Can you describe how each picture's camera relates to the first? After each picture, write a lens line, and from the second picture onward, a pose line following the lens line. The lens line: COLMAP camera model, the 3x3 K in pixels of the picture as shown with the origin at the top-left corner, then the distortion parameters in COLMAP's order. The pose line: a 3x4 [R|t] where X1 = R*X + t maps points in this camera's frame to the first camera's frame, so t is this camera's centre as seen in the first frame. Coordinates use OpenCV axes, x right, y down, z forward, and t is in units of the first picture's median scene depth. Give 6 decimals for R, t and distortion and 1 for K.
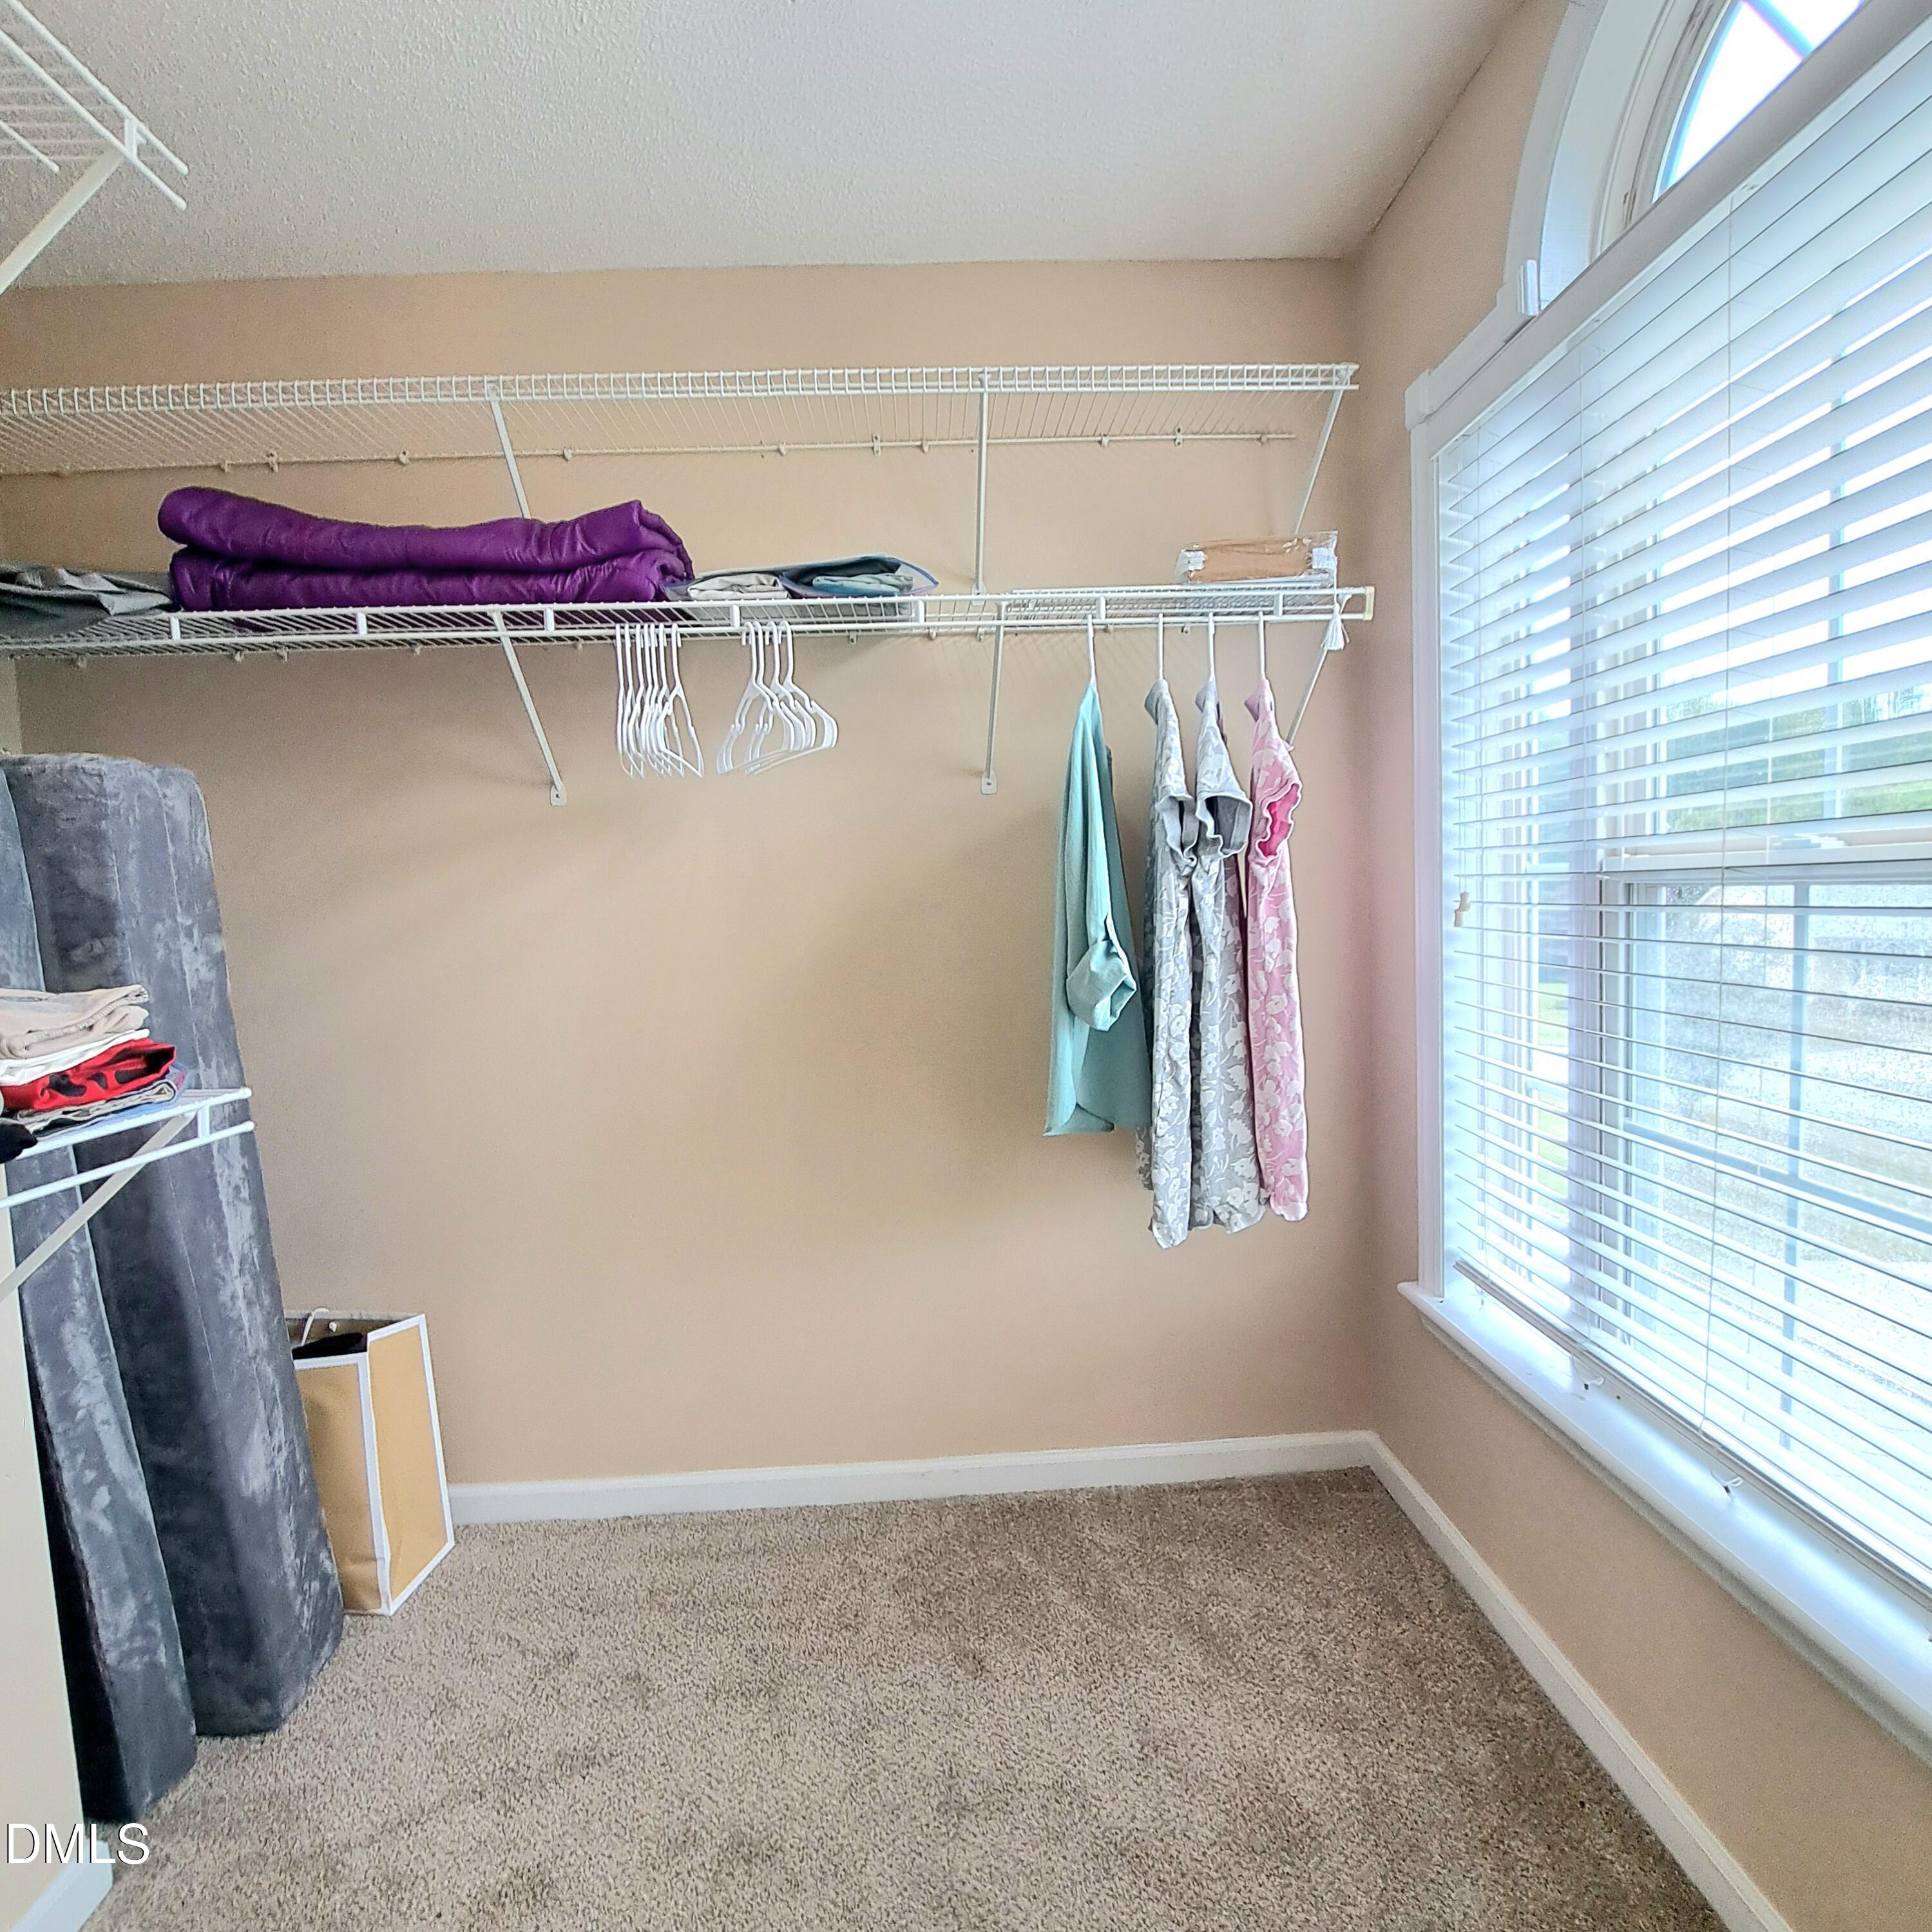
lens RADIAL K [[1024.7, 0, 960.1], [0, 1024.7, 961.9], [0, 0, 1]] dist [-0.010505, -0.005693]
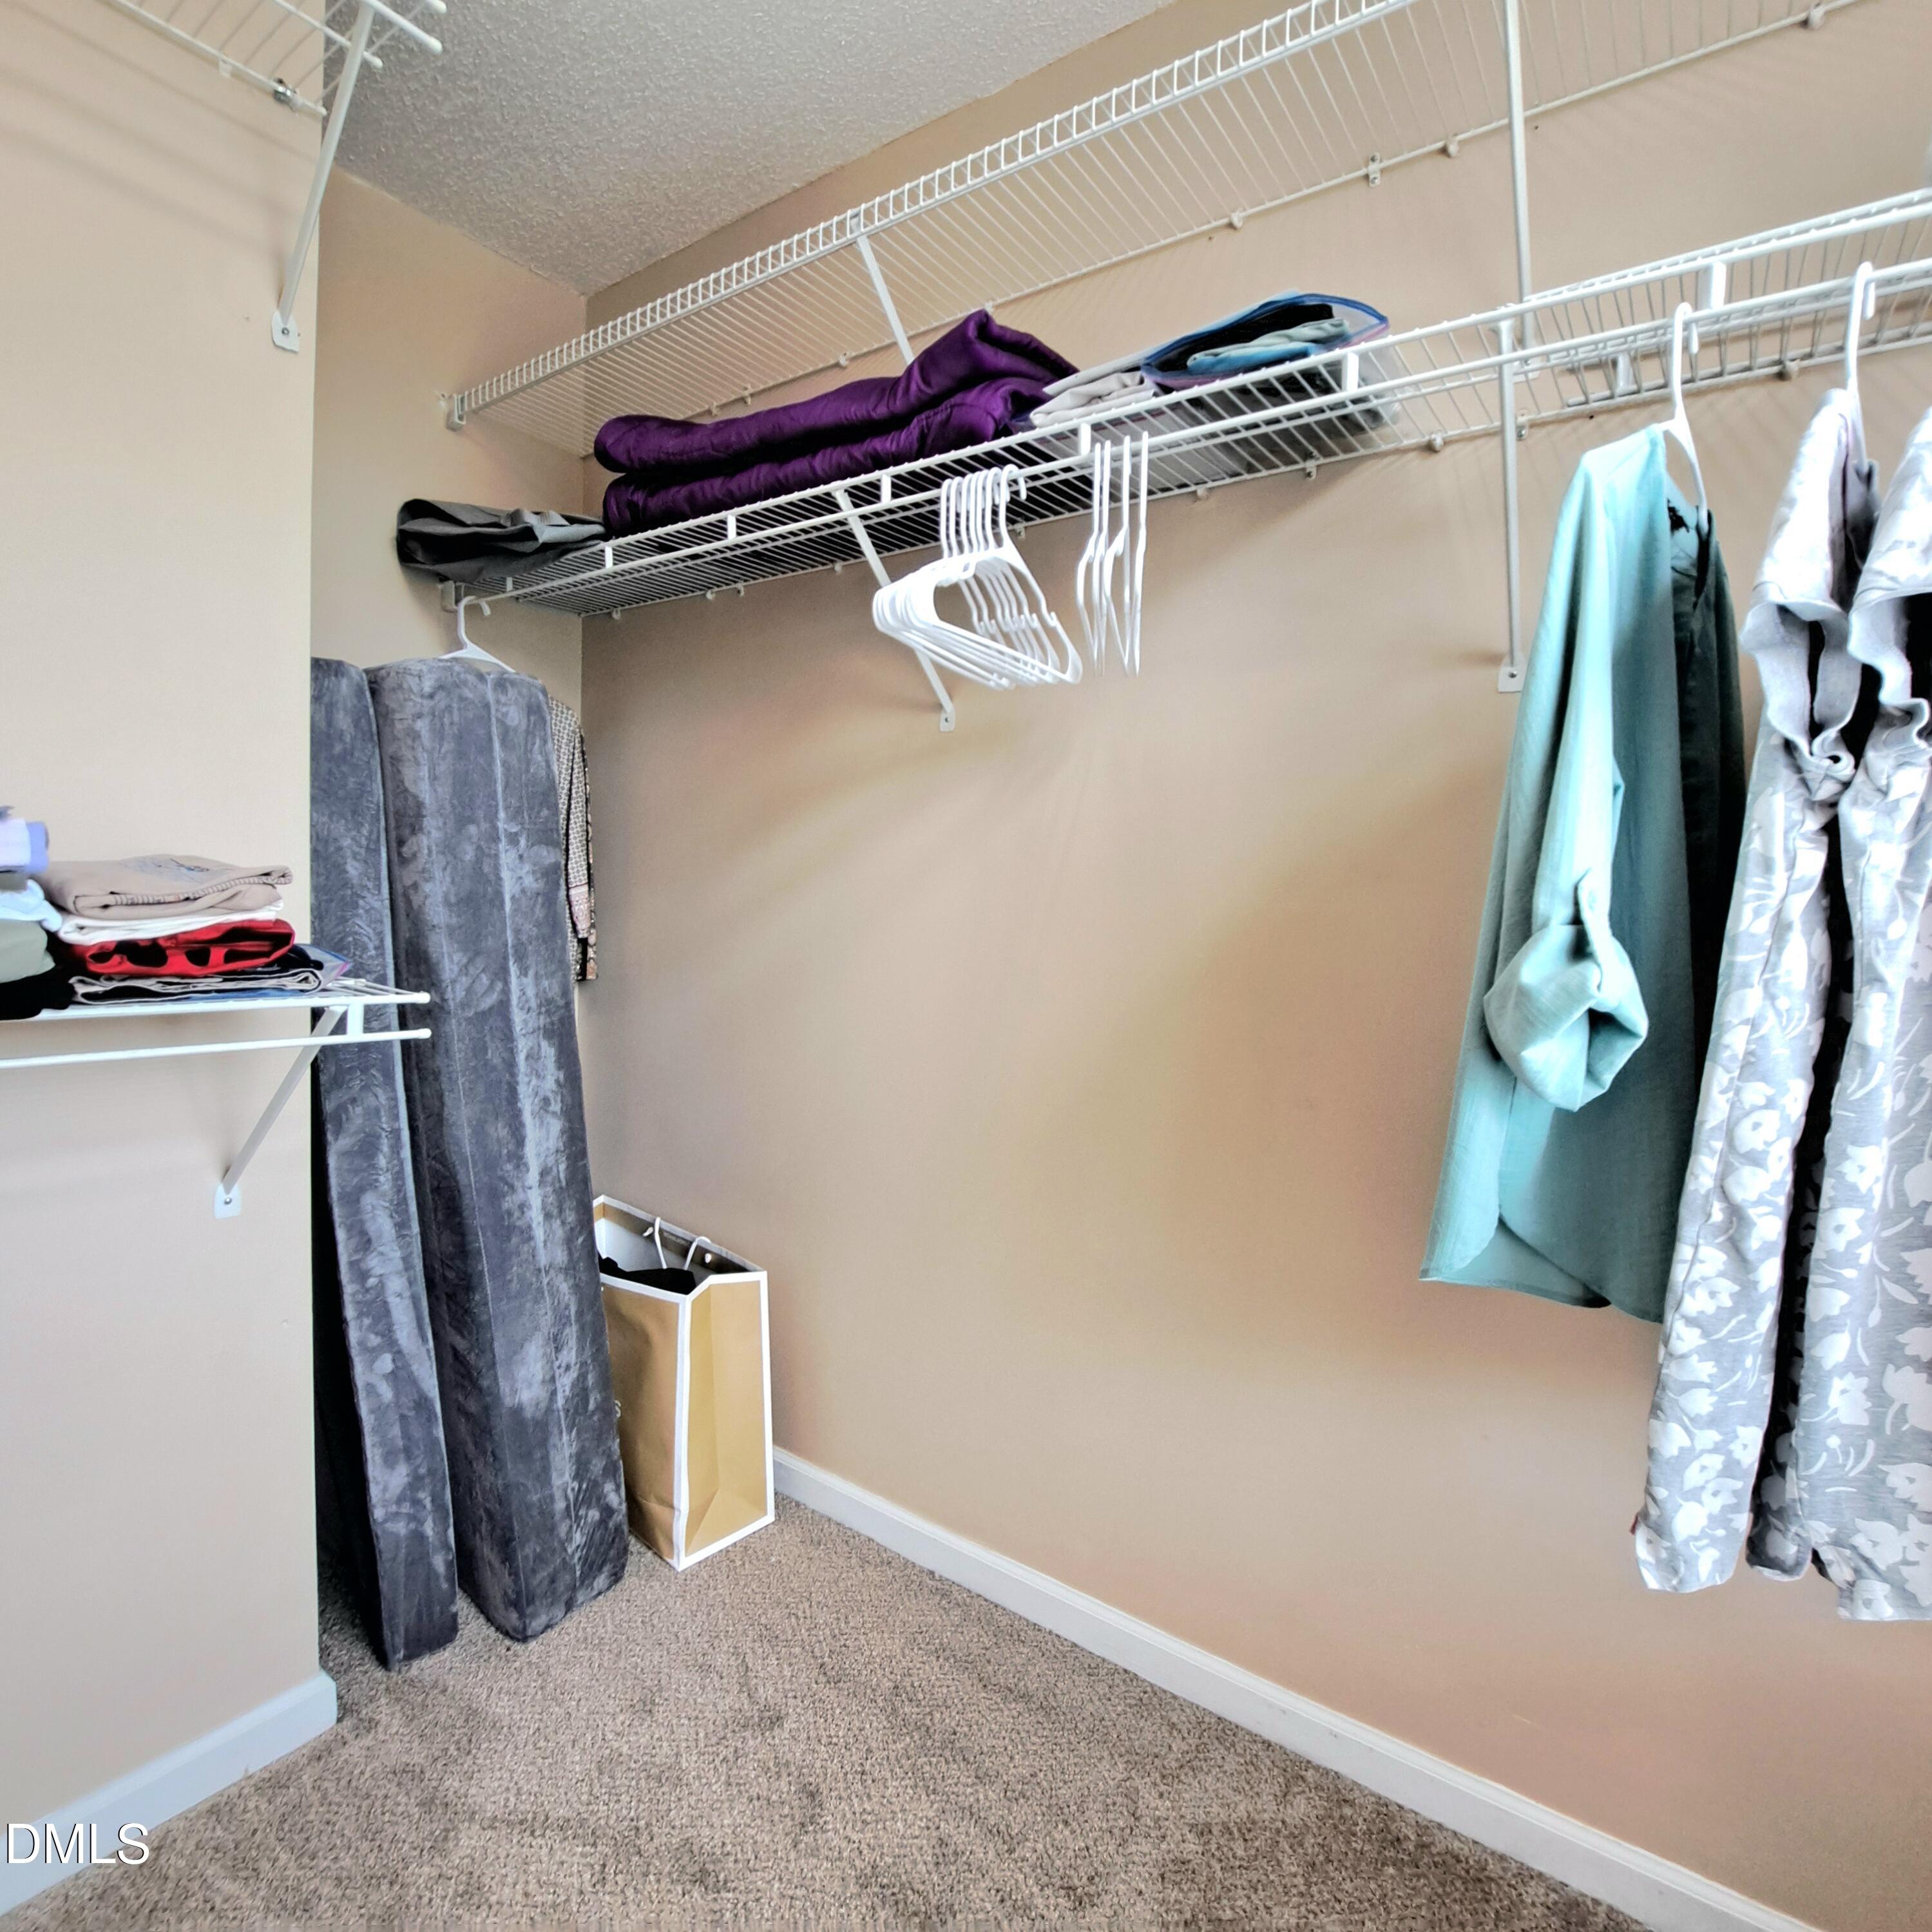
lens RADIAL K [[1024.7, 0, 960.1], [0, 1024.7, 961.9], [0, 0, 1]] dist [-0.010505, -0.005693]
pose [[0.791321, 0.104317, -0.602436, 0.195846], [-0.102698, 0.994016, 0.037224, 0.007786], [0.602714, 0.032413, 0.797299, 0.423421]]
